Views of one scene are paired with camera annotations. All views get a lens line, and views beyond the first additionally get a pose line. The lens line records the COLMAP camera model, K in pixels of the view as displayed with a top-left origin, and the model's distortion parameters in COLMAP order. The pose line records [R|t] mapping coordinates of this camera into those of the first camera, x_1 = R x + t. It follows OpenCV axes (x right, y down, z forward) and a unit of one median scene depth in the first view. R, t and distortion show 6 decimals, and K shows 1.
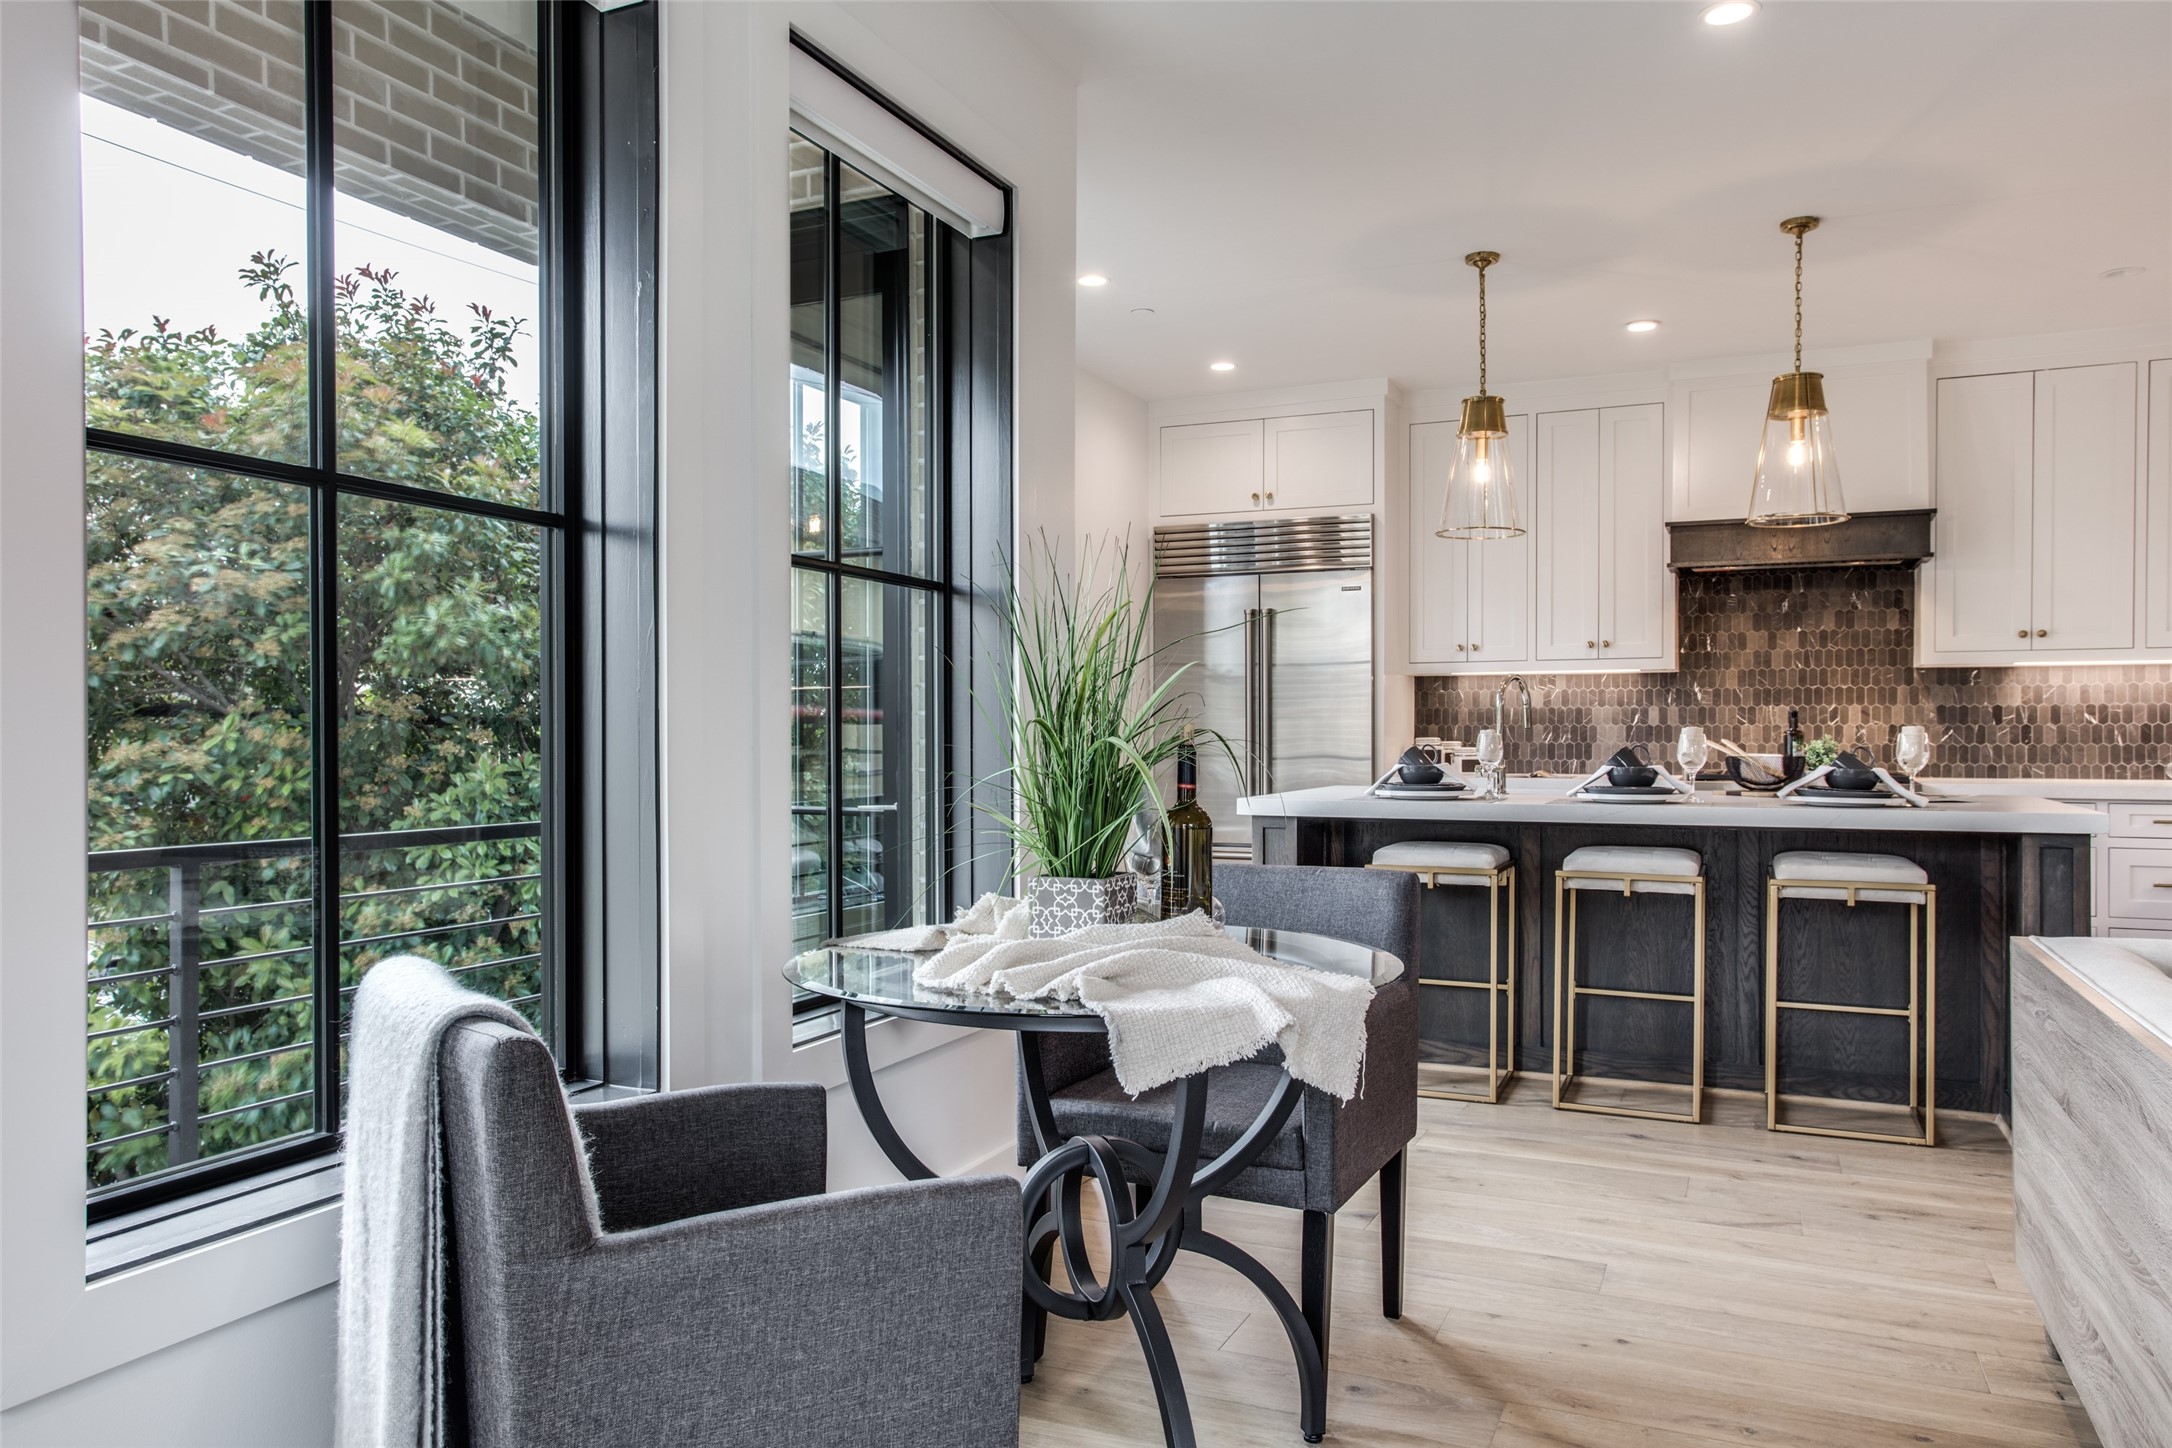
lens RADIAL K [[1461.7, 0, 1095.5], [0, 1461.7, 738.5], [0, 0, 1]] dist [-0.003463, 0.023107]
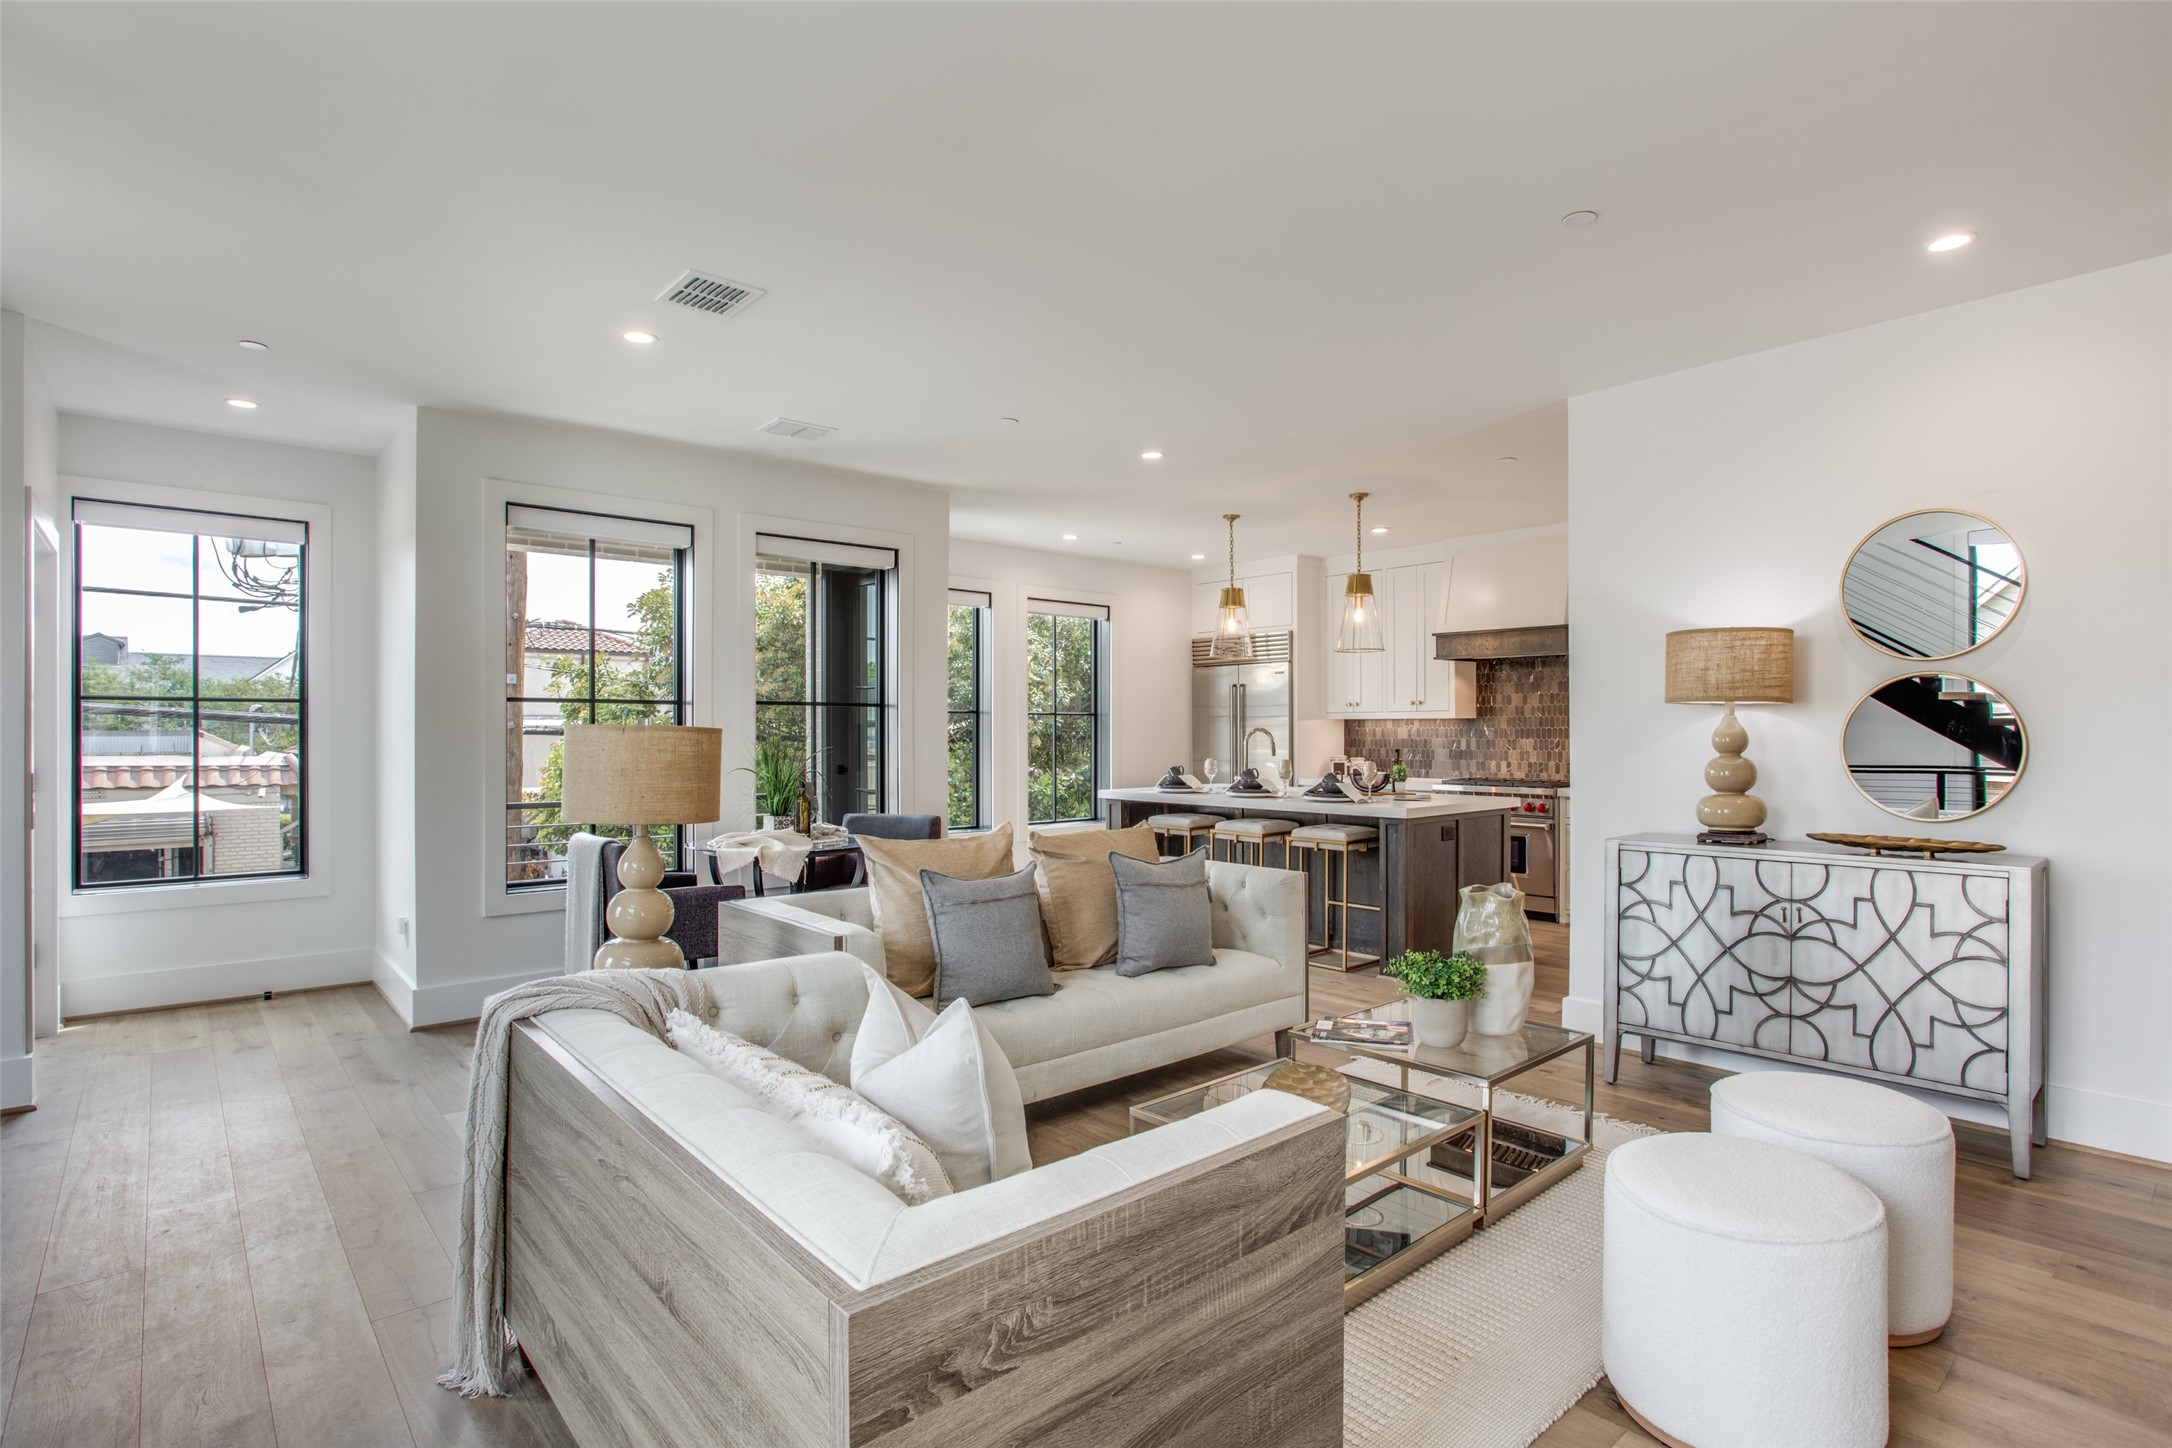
lens RADIAL K [[1058.2, 0, 1098.8], [0, 1058.2, 732.7], [0, 0, 1]] dist [-0.044155, 0.017761]
pose [[0.916041, 0.000146, -0.401086, 0.510774], [-0.000572, 0.999999, -0.000944, -0.028837], [0.401085, 0.001094, 0.916040, -0.283264]]
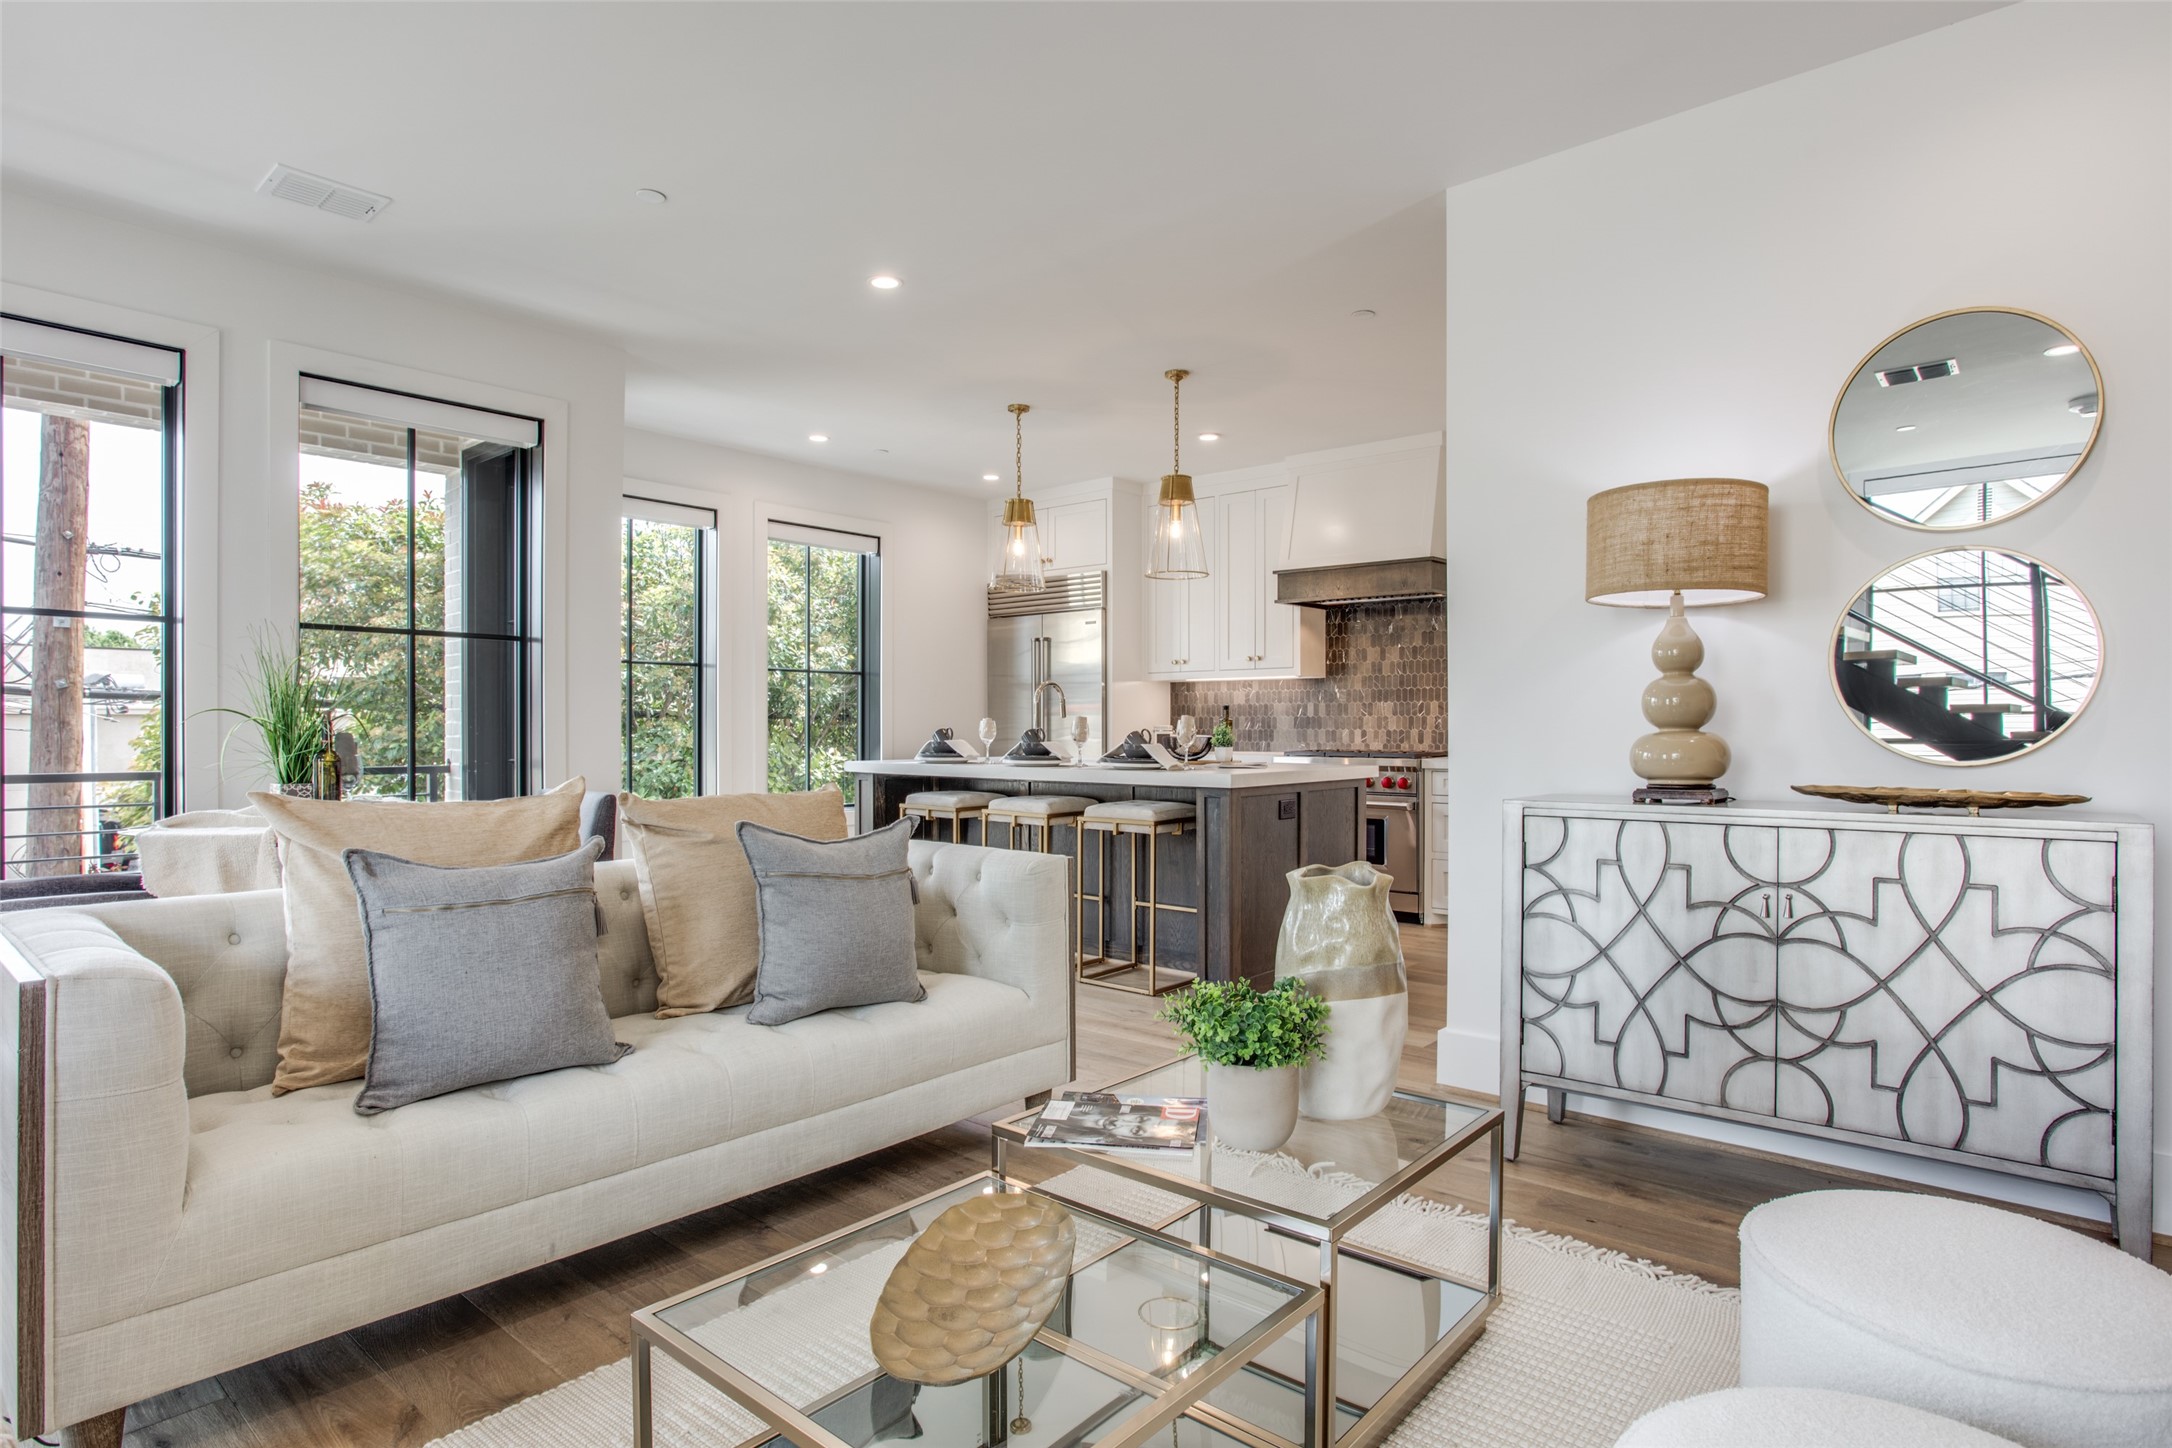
lens RADIAL K [[1127.0, 0, 1092.0], [0, 1127.0, 732.6], [0, 0, 1]] dist [-0.038658, 0.014586]
pose [[0.961933, 0.002998, -0.273270, 0.501375], [-0.002491, 0.999994, 0.002202, 0.004470], [0.273276, -0.001438, 0.961935, -0.080251]]
